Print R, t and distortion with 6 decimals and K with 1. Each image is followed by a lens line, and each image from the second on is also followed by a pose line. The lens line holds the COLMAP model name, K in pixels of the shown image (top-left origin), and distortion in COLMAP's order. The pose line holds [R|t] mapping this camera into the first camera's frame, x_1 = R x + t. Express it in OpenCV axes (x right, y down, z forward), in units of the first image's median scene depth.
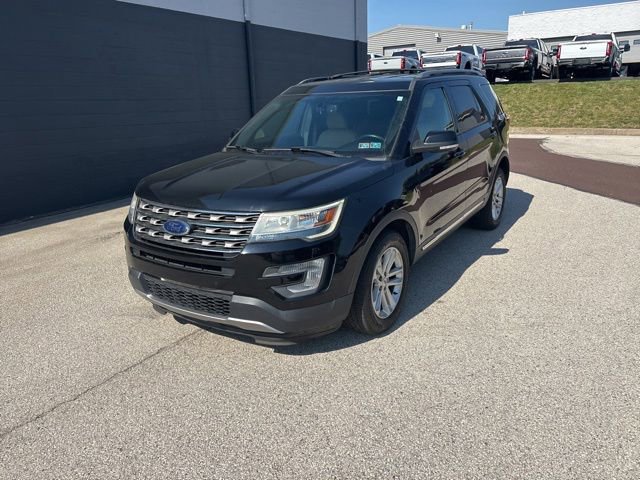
lens RADIAL K [[473.3, 0, 321.3], [0, 473.3, 239.3], [0, 0, 1]] dist [0.053523, -0.060610]
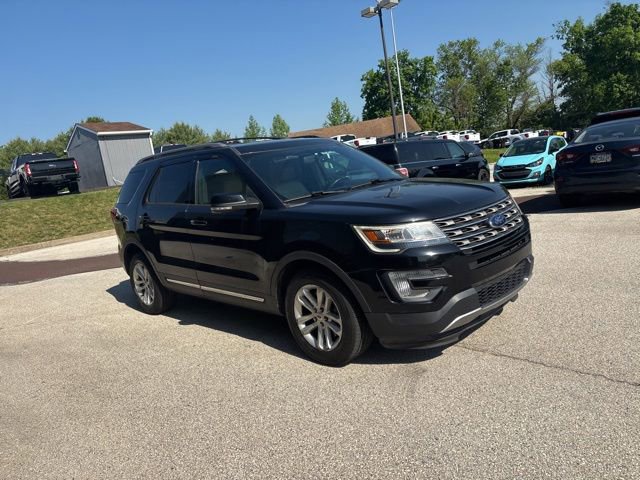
lens RADIAL K [[478.7, 0, 316.5], [0, 478.7, 237.5], [0, 0, 1]] dist [0.049328, -0.054211]
pose [[0.241237, -0.142396, 0.959963, -1.264725], [0.404901, 0.913736, 0.033788, -0.168782], [-0.881964, 0.380538, 0.278083, 0.892866]]
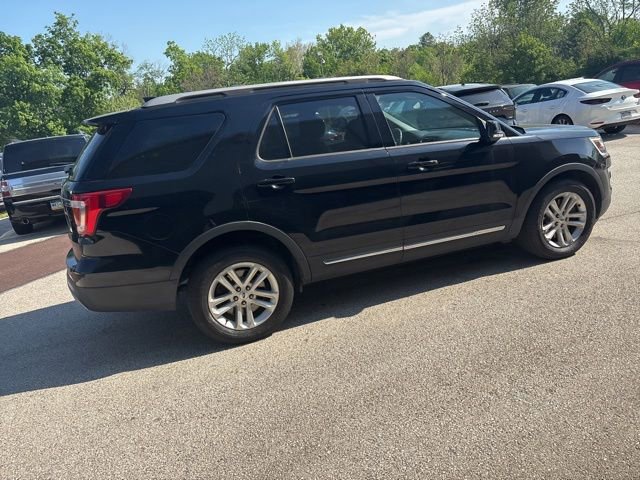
lens RADIAL K [[474.3, 0, 317.9], [0, 474.3, 240.2], [0, 0, 1]] dist [0.054991, -0.056245]
pose [[-0.770688, -0.032338, 0.636392, -0.632591], [0.328639, 0.835467, 0.440445, -0.685926], [-0.545927, 0.548589, -0.633257, 2.377297]]
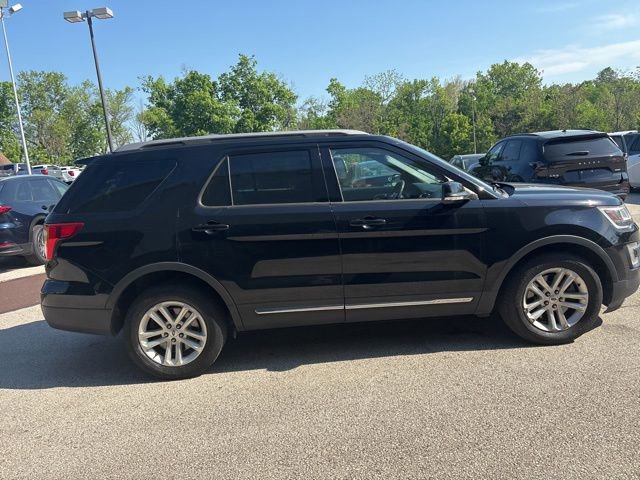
lens RADIAL K [[473.8, 0, 324.5], [0, 473.8, 239.9], [0, 0, 1]] dist [0.051176, -0.050859]
pose [[-0.553887, -0.055540, 0.830737, -0.908829], [0.339952, 0.895726, 0.286545, -0.573234], [-0.760027, 0.441125, -0.477250, 2.061964]]
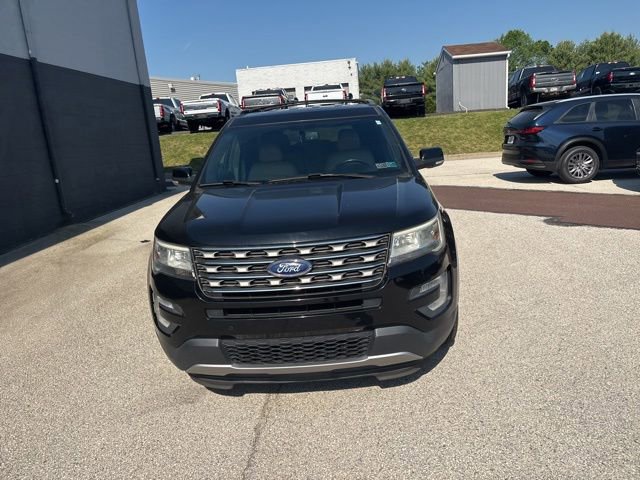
lens RADIAL K [[474.8, 0, 319.8], [0, 474.8, 240.8], [0, 0, 1]] dist [0.052693, -0.063870]
pose [[0.860504, -0.145984, 0.488079, -0.548464], [0.190819, 0.980679, -0.043102, -0.021240], [-0.472356, 0.130224, 0.871735, 0.196926]]
